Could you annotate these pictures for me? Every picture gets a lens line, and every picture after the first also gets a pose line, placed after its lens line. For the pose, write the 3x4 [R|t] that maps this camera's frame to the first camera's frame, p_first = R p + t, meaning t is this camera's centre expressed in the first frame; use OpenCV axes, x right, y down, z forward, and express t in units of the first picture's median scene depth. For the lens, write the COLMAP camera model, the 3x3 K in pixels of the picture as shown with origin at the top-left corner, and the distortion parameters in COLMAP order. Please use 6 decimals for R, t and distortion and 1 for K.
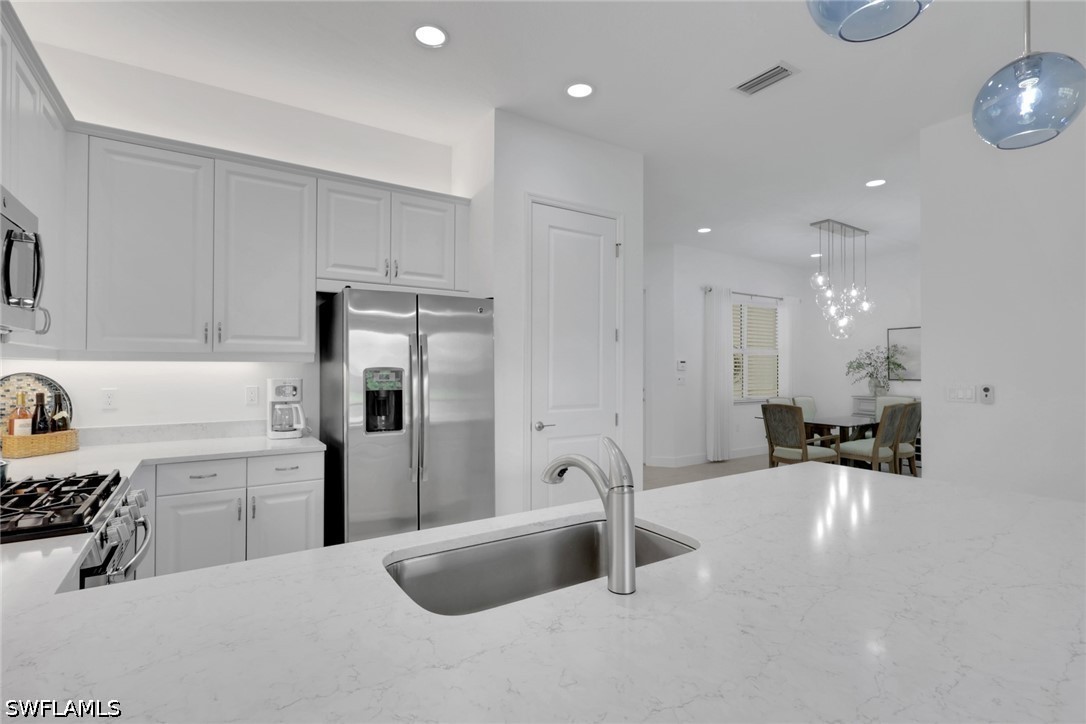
lens RADIAL K [[509.1, 0, 543.1], [0, 509.1, 361.8], [0, 0, 1]] dist [-0.002794, -0.001296]
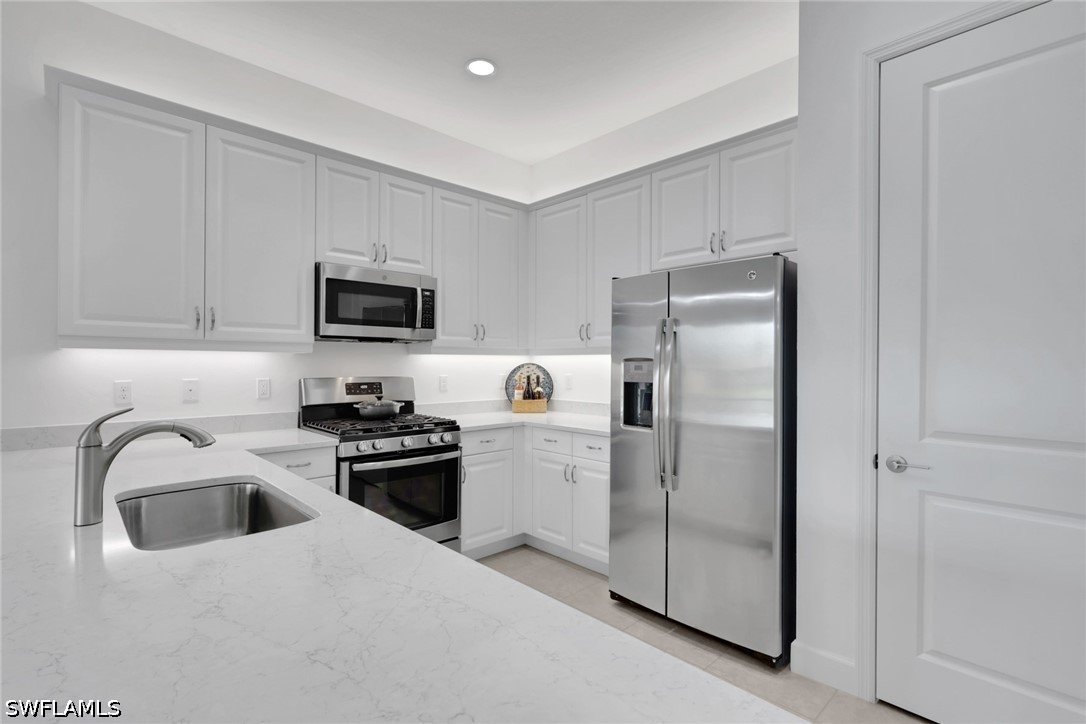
lens RADIAL K [[509.1, 0, 543.7], [0, 509.1, 362.6], [0, 0, 1]] dist [-0.002794, -0.001296]
pose [[0.180078, -0.004345, -0.983643, 0.621310], [0.002394, 0.999989, -0.003978, 0.026104], [0.983650, -0.001638, 0.180086, 0.719174]]
